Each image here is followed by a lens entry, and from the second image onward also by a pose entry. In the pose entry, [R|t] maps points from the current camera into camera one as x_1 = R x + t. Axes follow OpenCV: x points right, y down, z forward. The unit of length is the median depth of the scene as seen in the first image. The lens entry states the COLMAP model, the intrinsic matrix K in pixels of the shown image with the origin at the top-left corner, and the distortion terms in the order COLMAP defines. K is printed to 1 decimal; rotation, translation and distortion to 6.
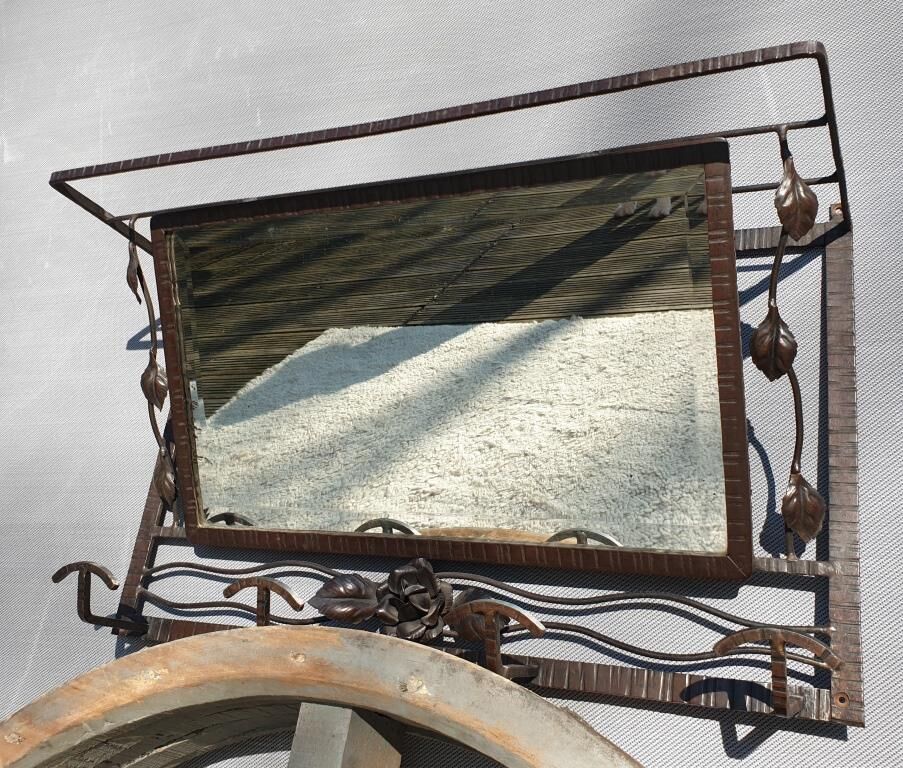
lens RADIAL K [[865.4, 0, 451.6], [0, 865.4, 369.6], [0, 0, 1]] dist [0.053015, 0.000211]
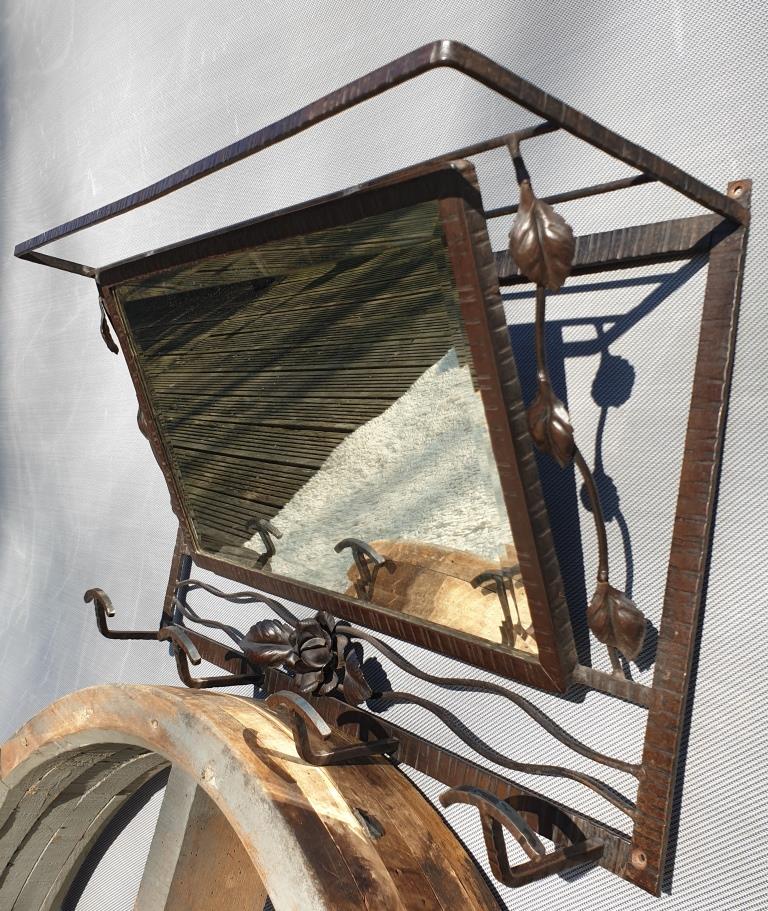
lens RADIAL K [[870.8, 0, 384.0], [0, 870.8, 455.5], [0, 0, 1]] dist [0.011065, 0.005592]
pose [[0.898759, -0.025539, -0.437699, 0.515697], [0.118545, 0.975275, 0.186511, -0.147122], [0.422114, -0.219515, 0.879564, 0.227489]]
